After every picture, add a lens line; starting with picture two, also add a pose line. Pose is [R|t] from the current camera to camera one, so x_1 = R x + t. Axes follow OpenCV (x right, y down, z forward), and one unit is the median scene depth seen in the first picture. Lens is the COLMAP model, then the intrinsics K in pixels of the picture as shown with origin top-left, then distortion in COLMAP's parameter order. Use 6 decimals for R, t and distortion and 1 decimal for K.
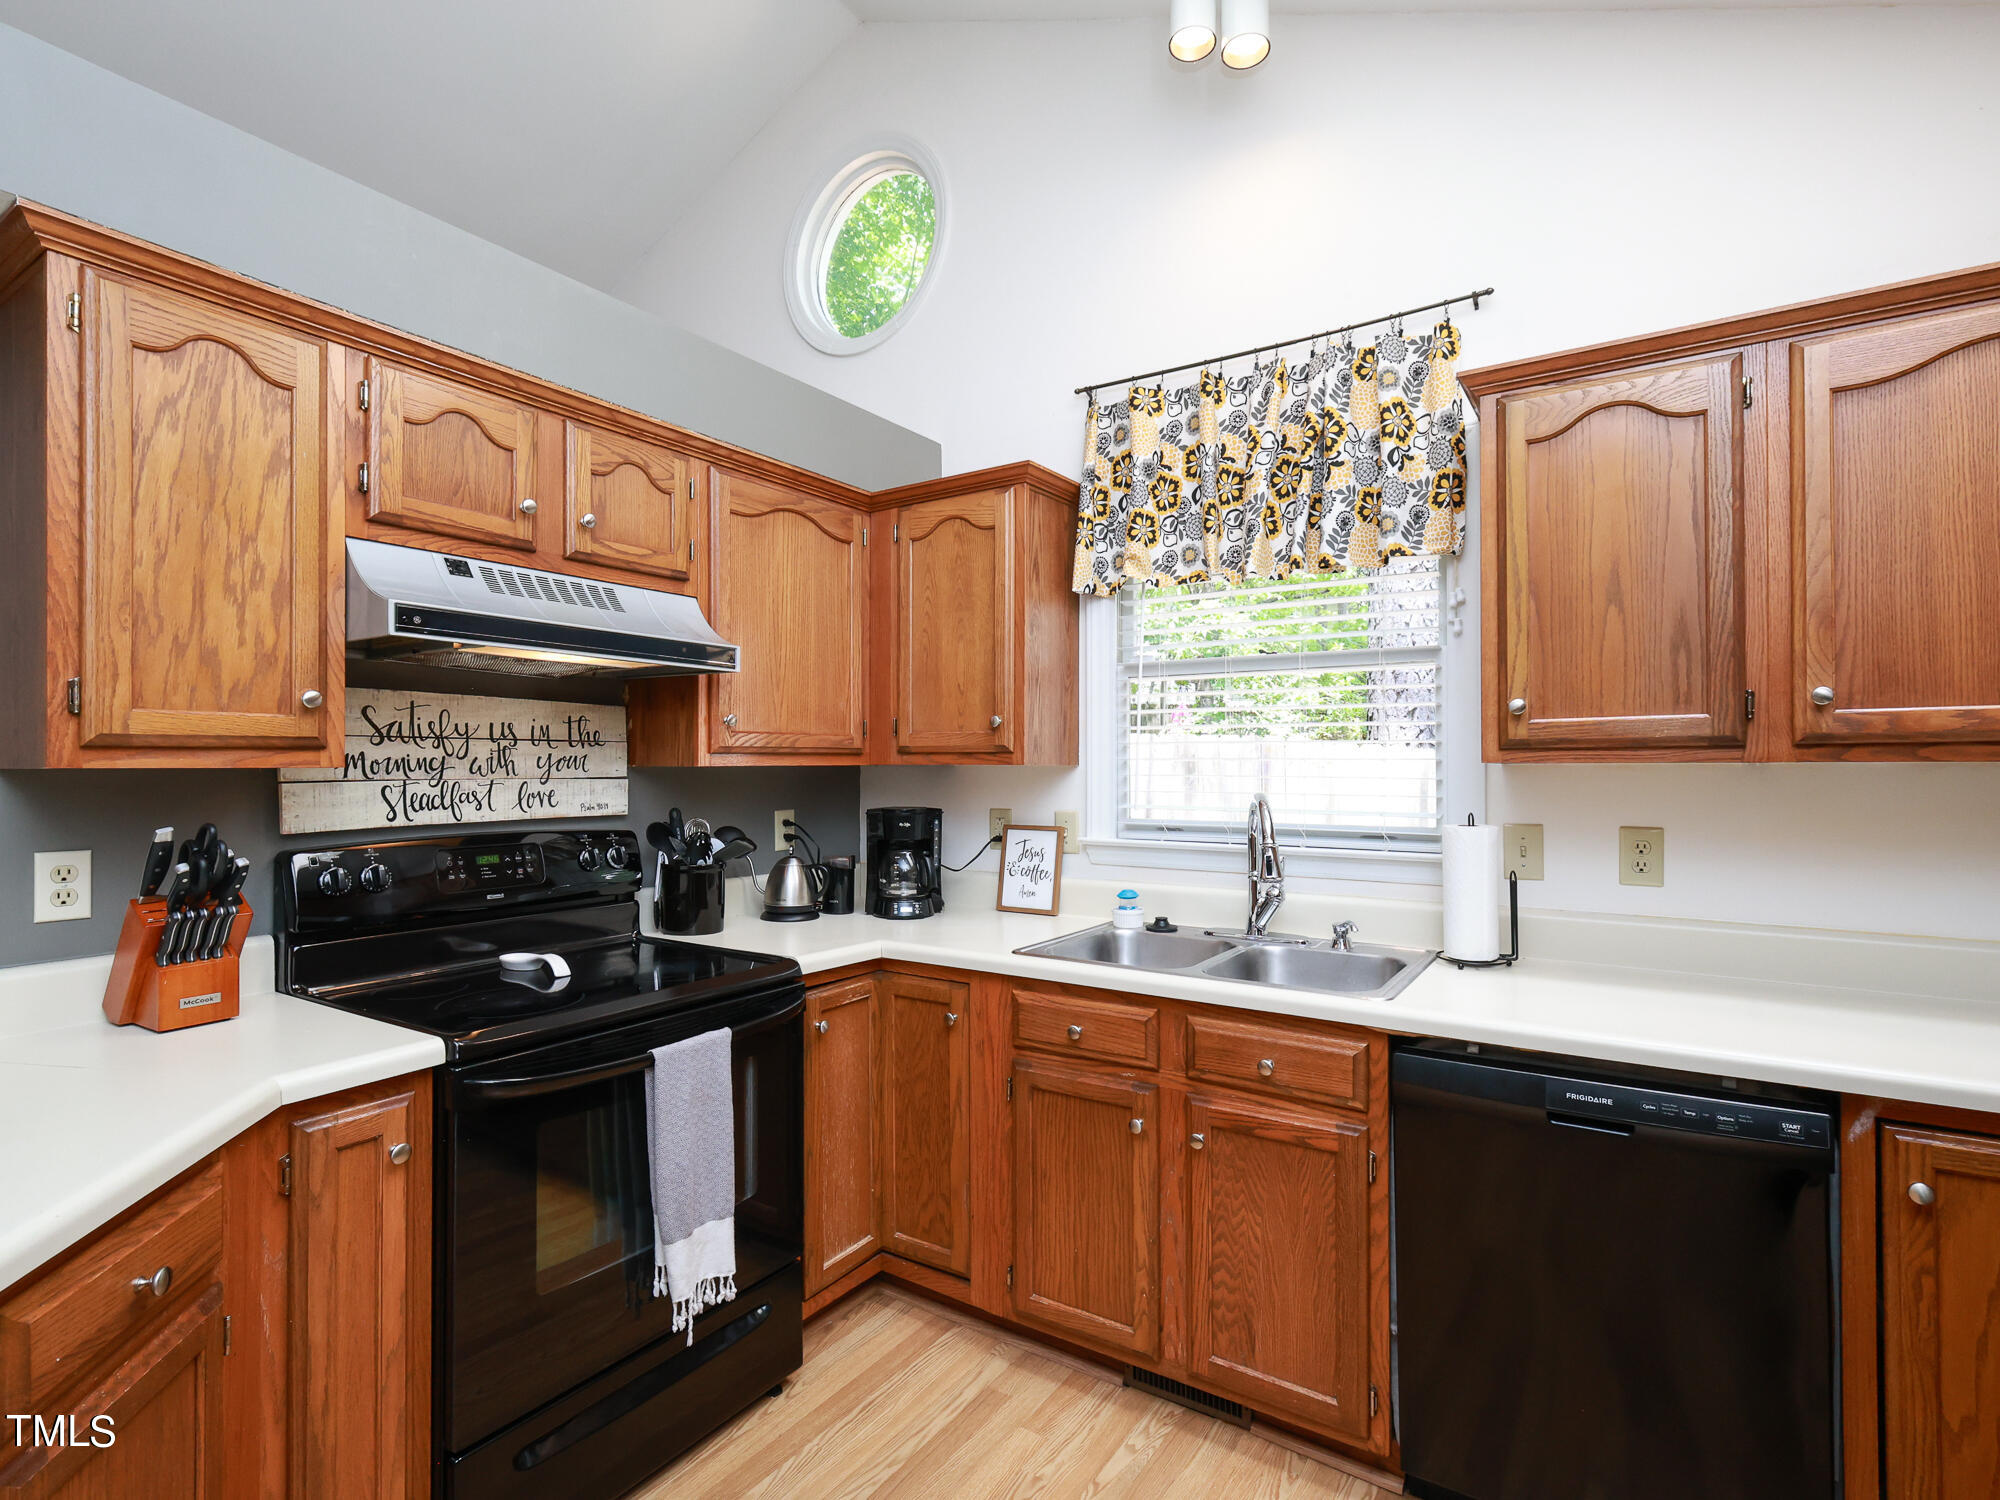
lens RADIAL K [[981.9, 0, 1021.6], [0, 981.9, 747.2], [0, 0, 1]] dist [0.004772, -0.000298]
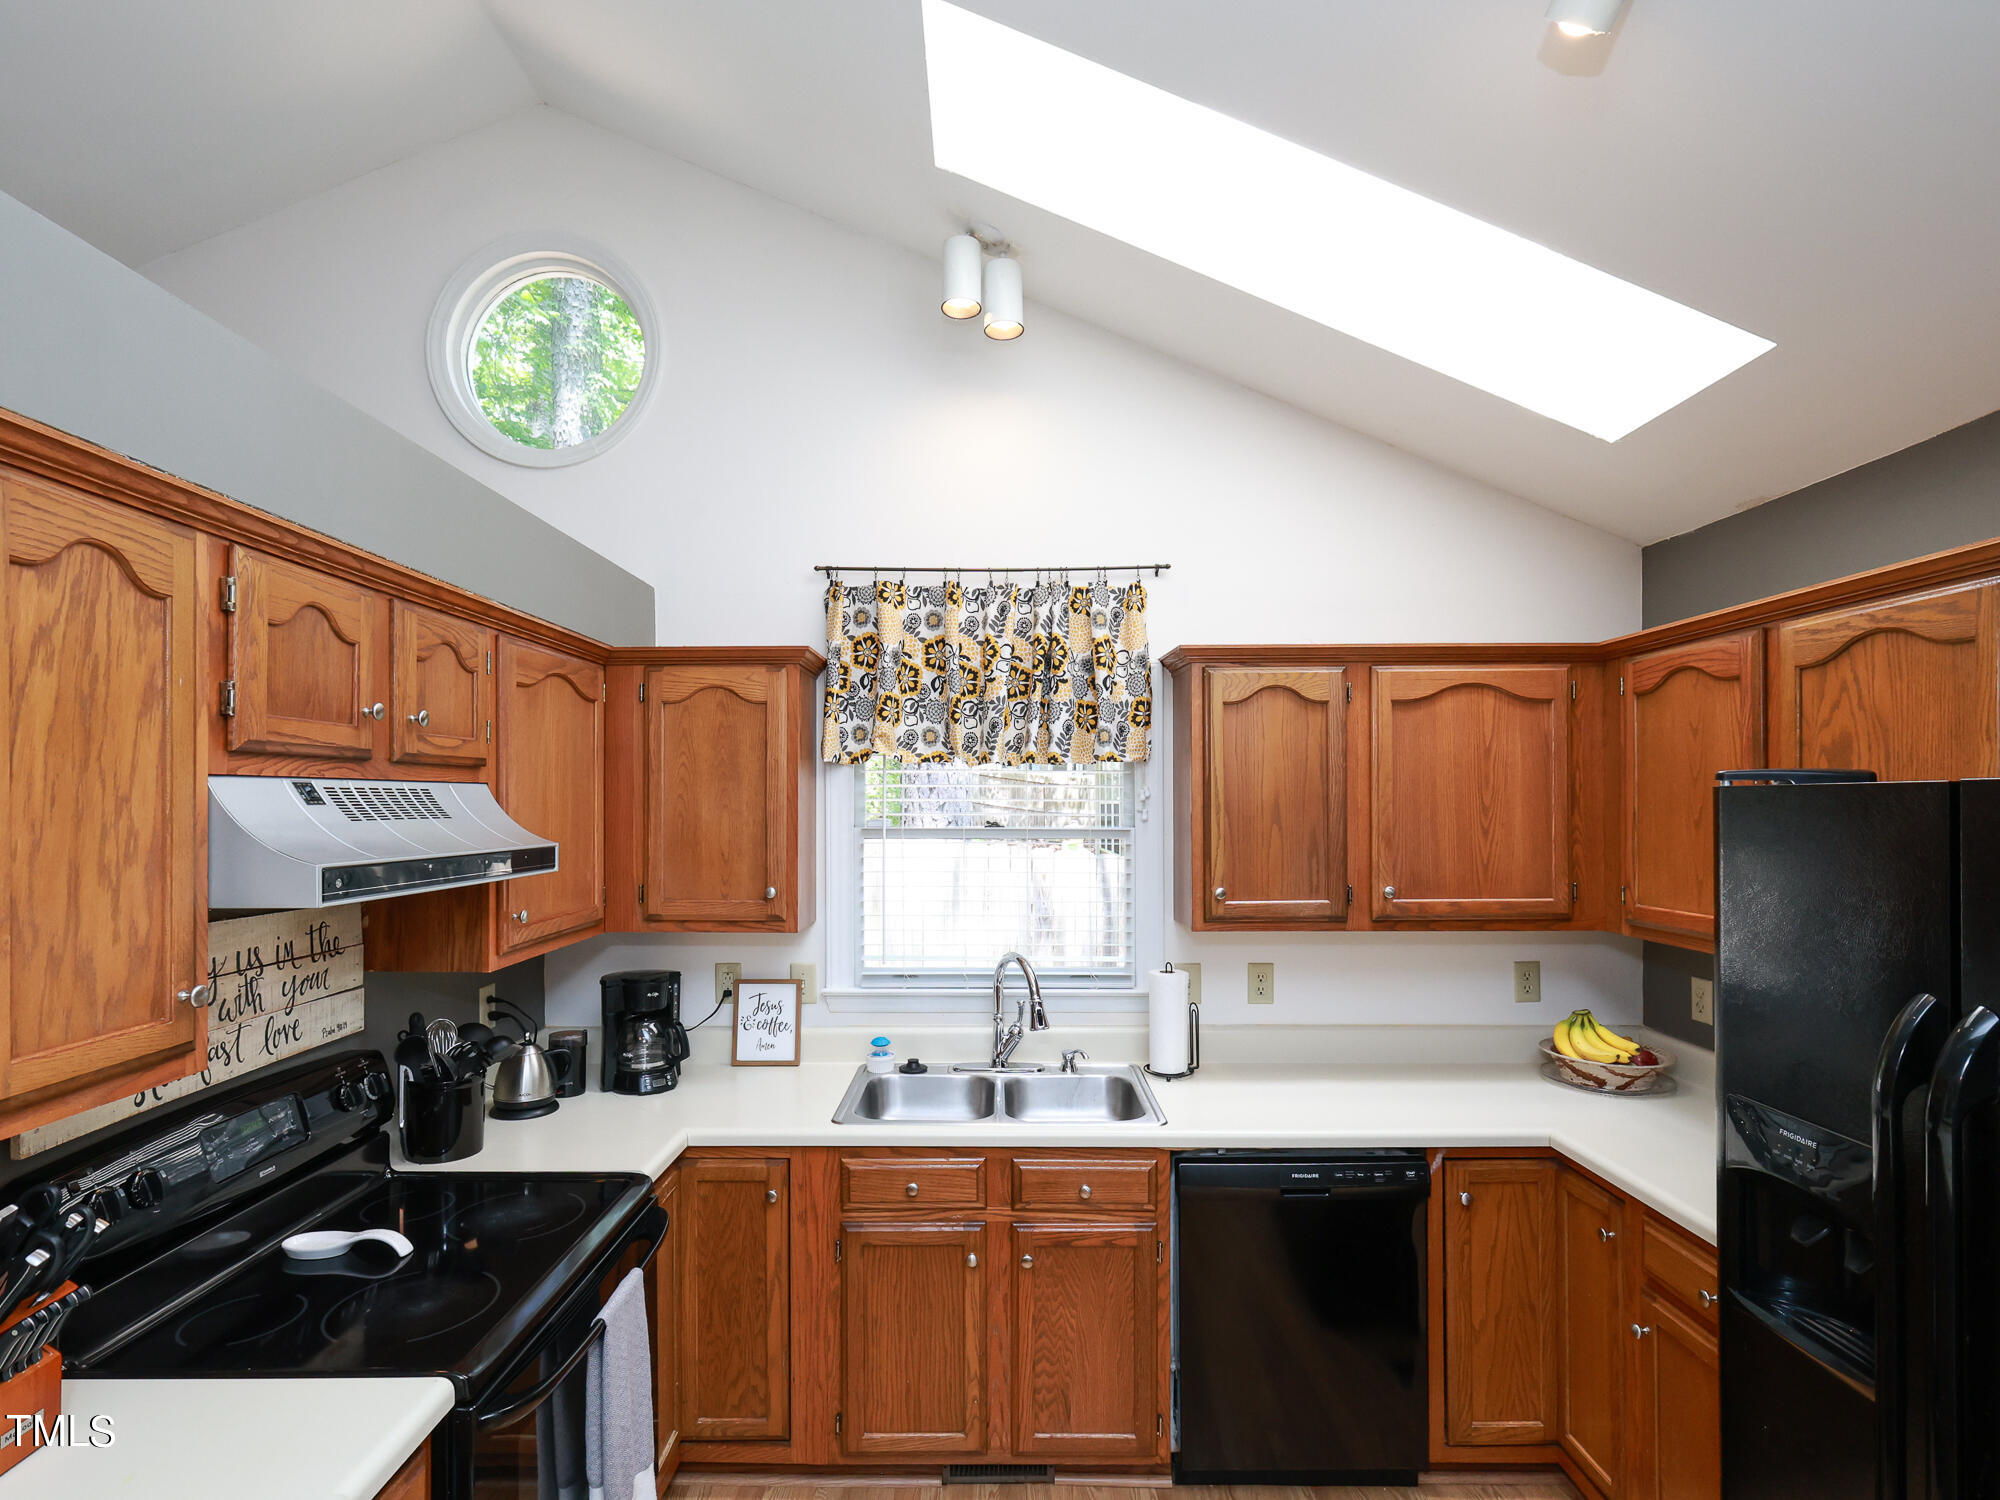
lens RADIAL K [[981.9, 0, 999.5], [0, 981.9, 785.7], [0, 0, 1]] dist [0.004772, -0.000298]
pose [[0.841608, 0.009969, 0.539996, -0.446864], [-0.011547, 0.999933, -0.000464, -0.164362], [-0.539965, -0.005845, 0.841667, -0.005817]]
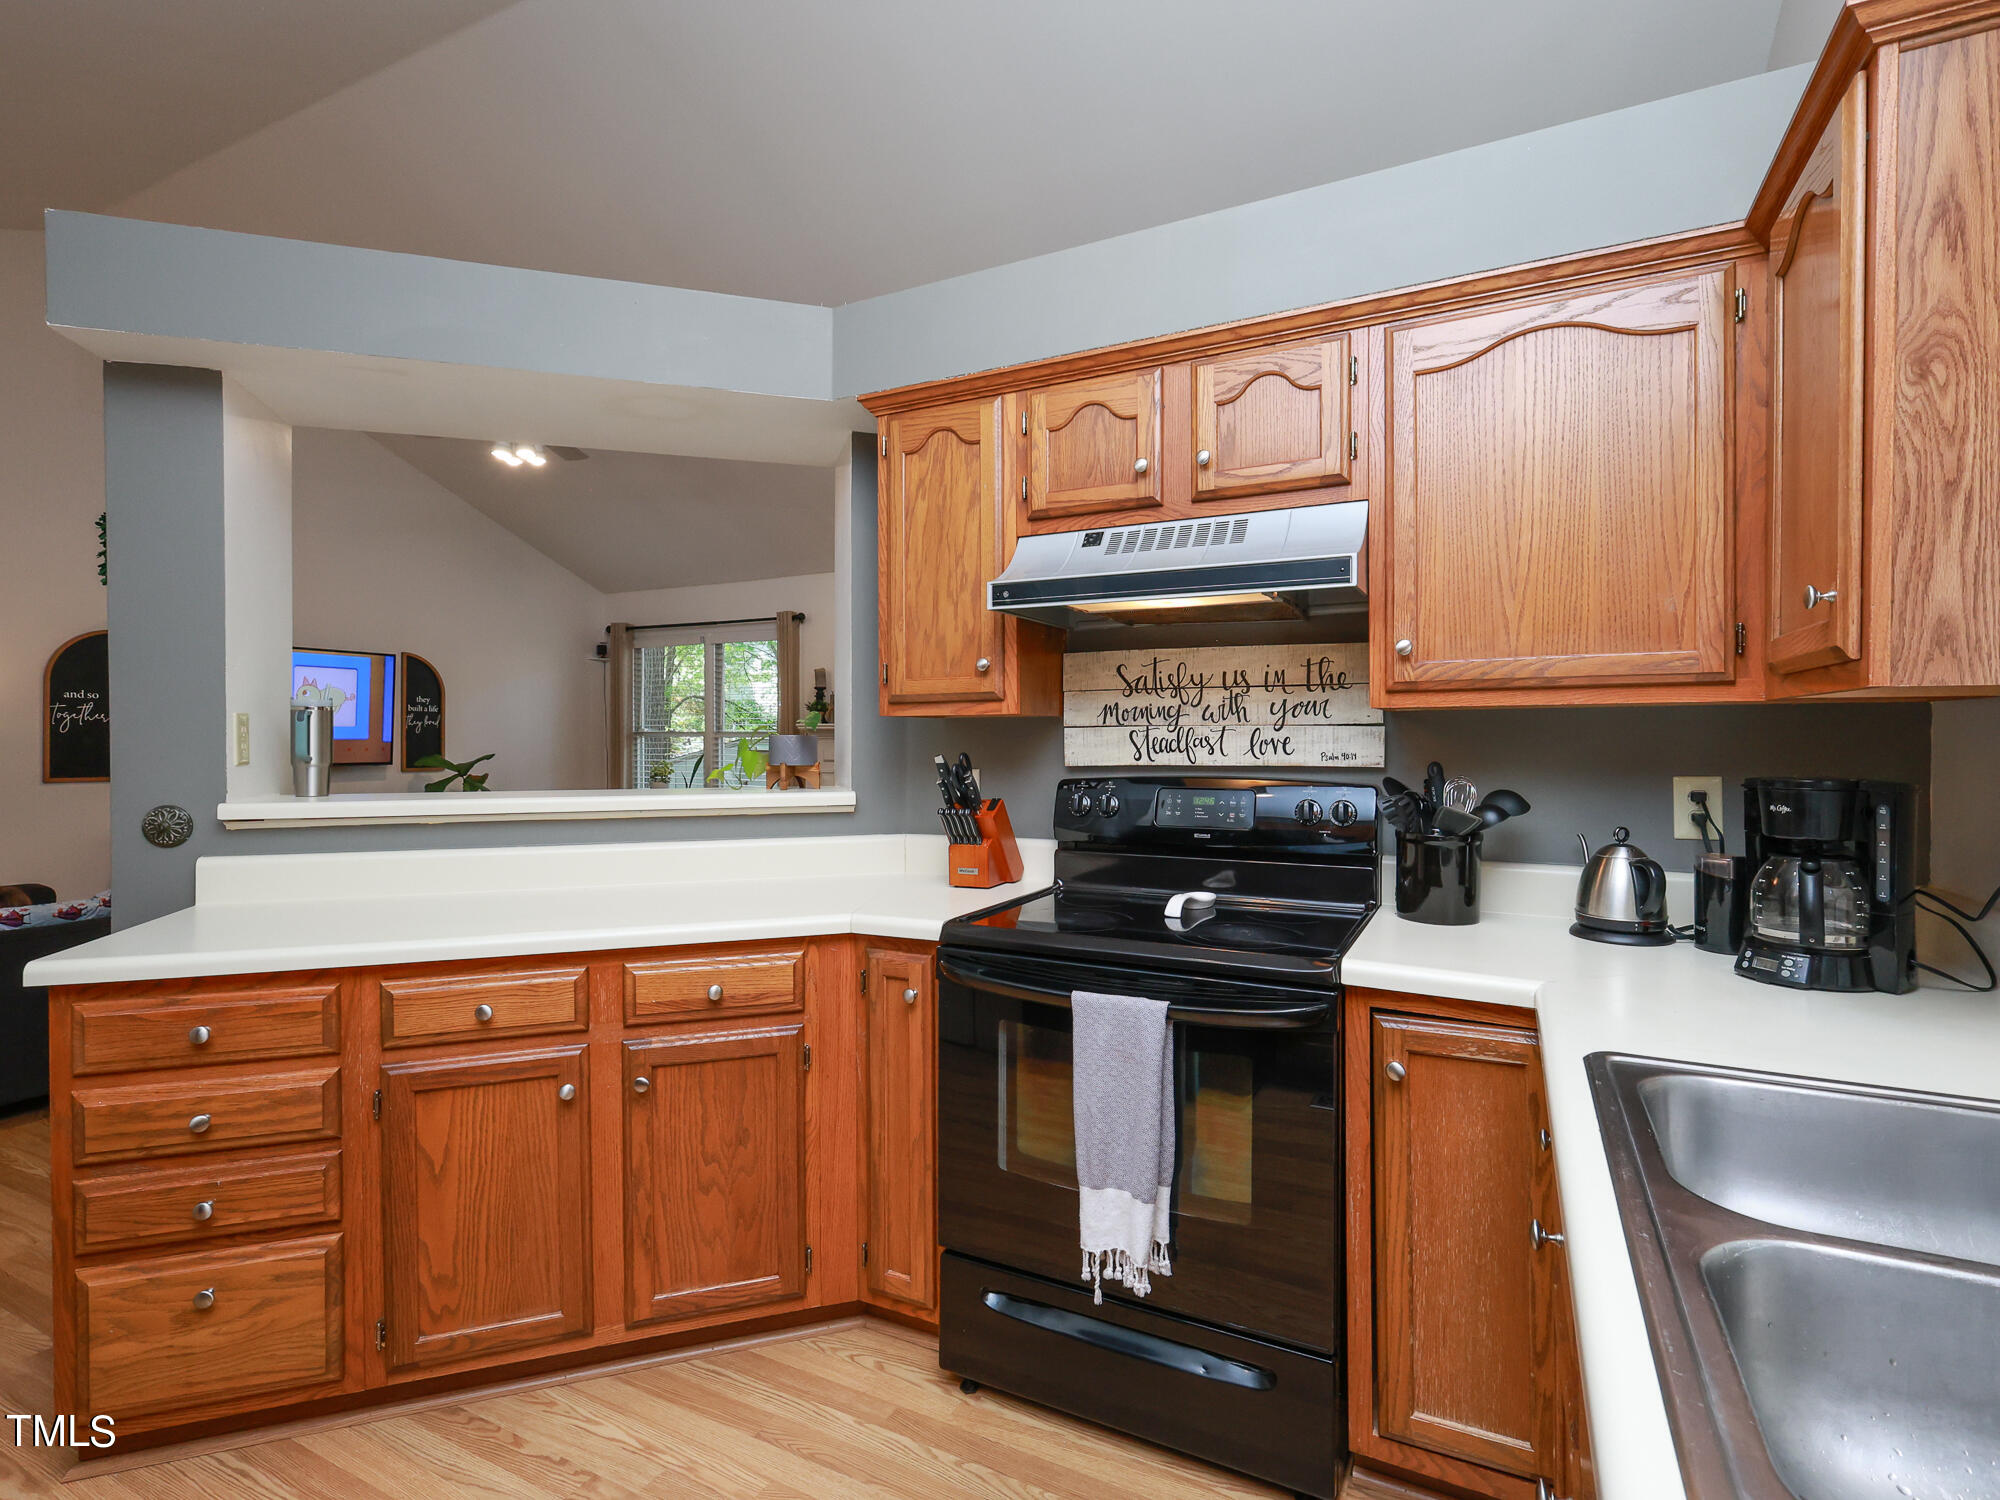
lens RADIAL K [[981.9, 0, 994.6], [0, 981.9, 737.2], [0, 0, 1]] dist [0.004772, -0.000298]
pose [[0.092396, 0.001622, -0.995721, 0.471849], [0.021503, 0.999762, 0.003624, 0.035369], [0.995490, -0.021745, 0.092339, 0.651432]]
